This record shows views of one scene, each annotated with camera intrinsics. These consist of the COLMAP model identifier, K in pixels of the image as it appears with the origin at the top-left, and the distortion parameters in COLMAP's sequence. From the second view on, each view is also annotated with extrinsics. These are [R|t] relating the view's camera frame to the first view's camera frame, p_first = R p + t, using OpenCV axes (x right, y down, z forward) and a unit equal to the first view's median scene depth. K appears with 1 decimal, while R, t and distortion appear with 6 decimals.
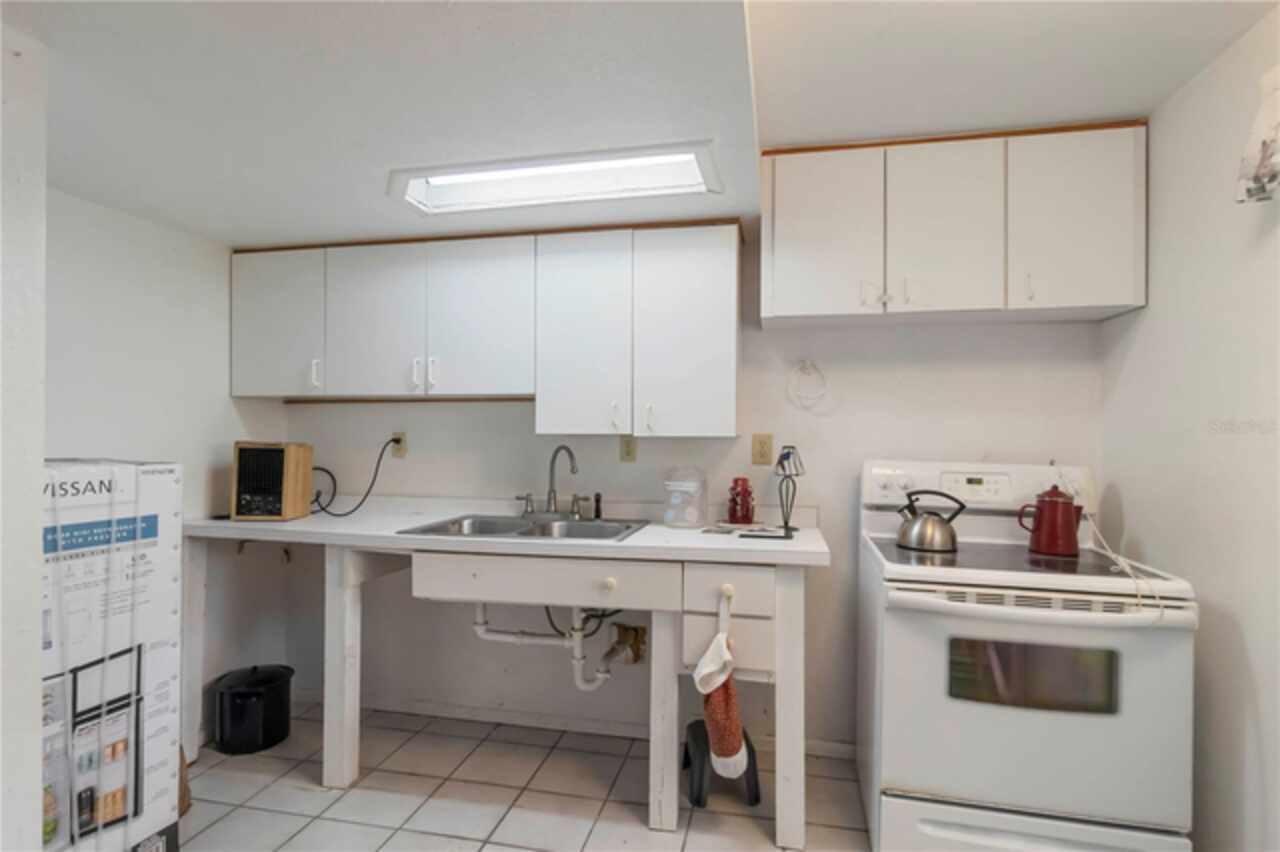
lens RADIAL K [[649.9, 0, 638.5], [0, 649.9, 424.3], [0, 0, 1]] dist [-0.000347, -0.000038]
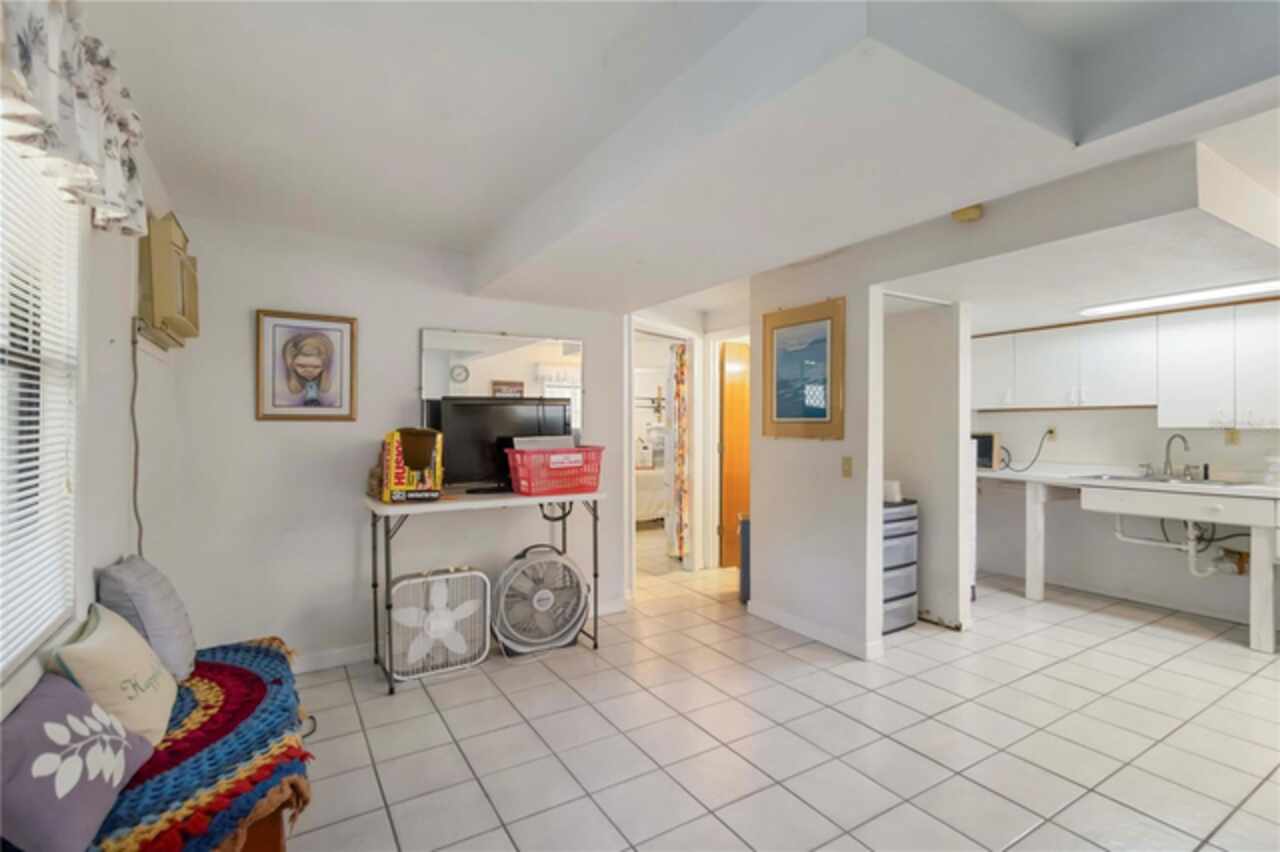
lens RADIAL K [[597.7, 0, 637.7], [0, 597.7, 424.4], [0, 0, 1]] dist [-0.002703, 0.000449]
pose [[0.693473, -0.006600, -0.720453, 0.028040], [0.006331, 0.999975, -0.003067, 0.002653], [0.720455, -0.002434, 0.693497, -1.107693]]
